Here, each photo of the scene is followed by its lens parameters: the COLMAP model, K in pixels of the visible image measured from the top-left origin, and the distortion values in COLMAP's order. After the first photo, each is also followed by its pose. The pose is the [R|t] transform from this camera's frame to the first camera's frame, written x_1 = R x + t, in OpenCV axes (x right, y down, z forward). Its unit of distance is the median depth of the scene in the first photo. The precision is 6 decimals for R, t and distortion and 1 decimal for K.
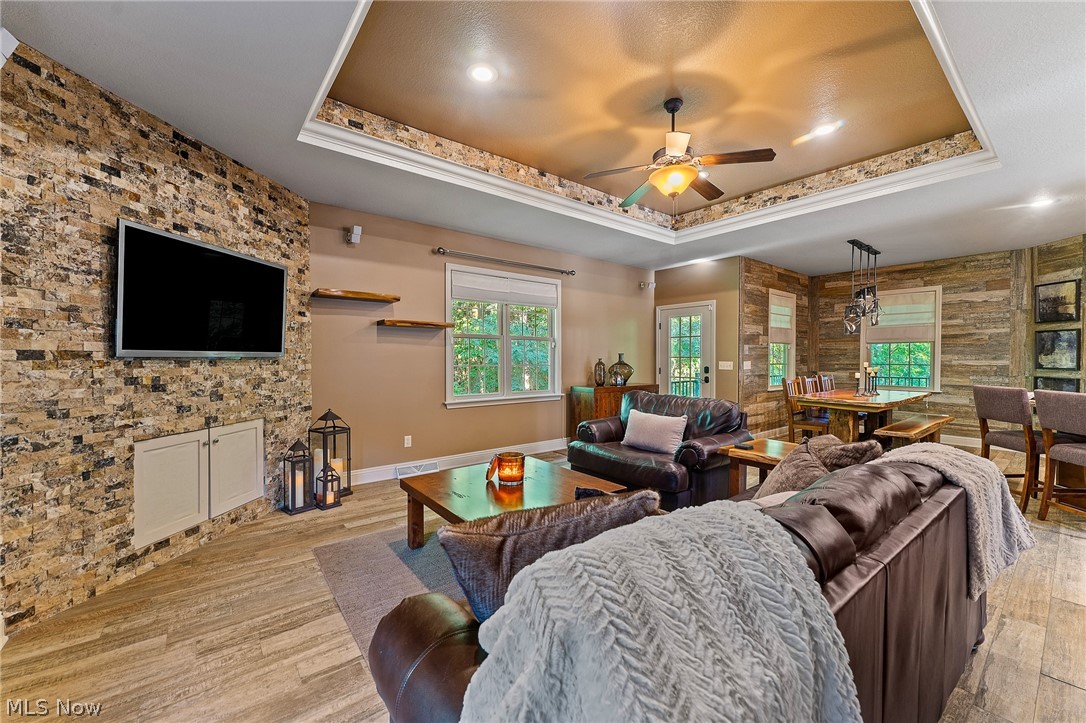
lens RADIAL K [[430.2, 0, 544.8], [0, 430.2, 361.5], [0, 0, 1]] dist [-0.000313, 0.000126]
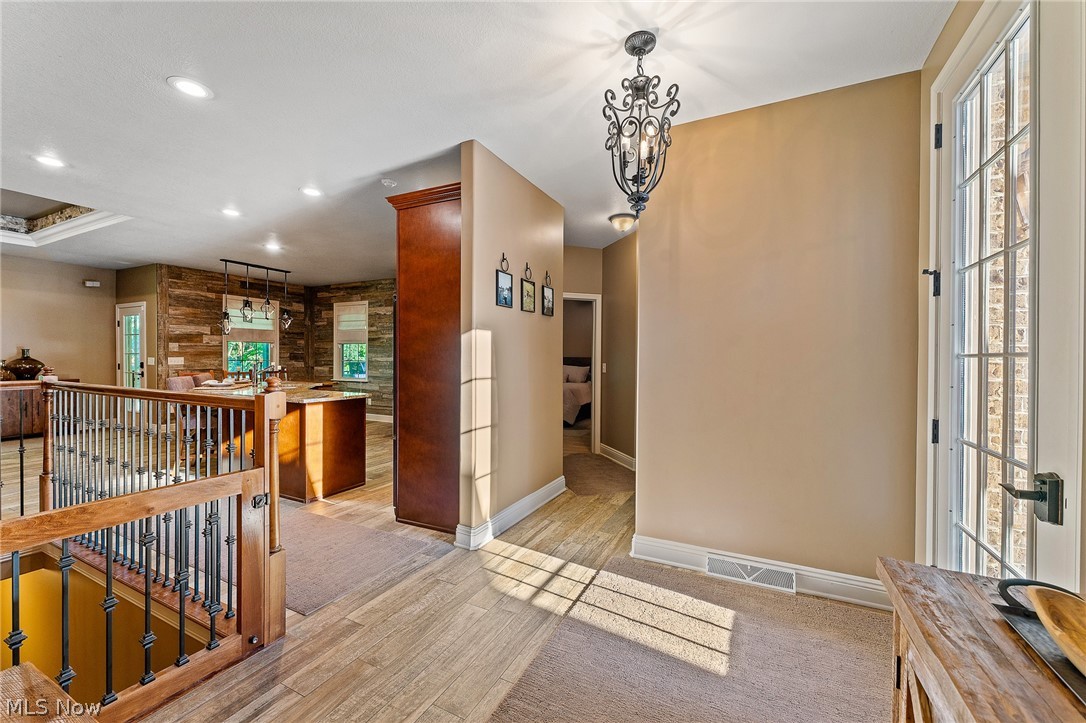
lens RADIAL K [[430.2, 0, 544.8], [0, 430.2, 361.5], [0, 0, 1]] dist [-0.000313, 0.000126]
pose [[0.909749, 0.000951, 0.415158, 0.860974], [-0.001741, 0.999997, 0.001524, 0.006699], [-0.415156, -0.002109, 0.909748, -0.423794]]
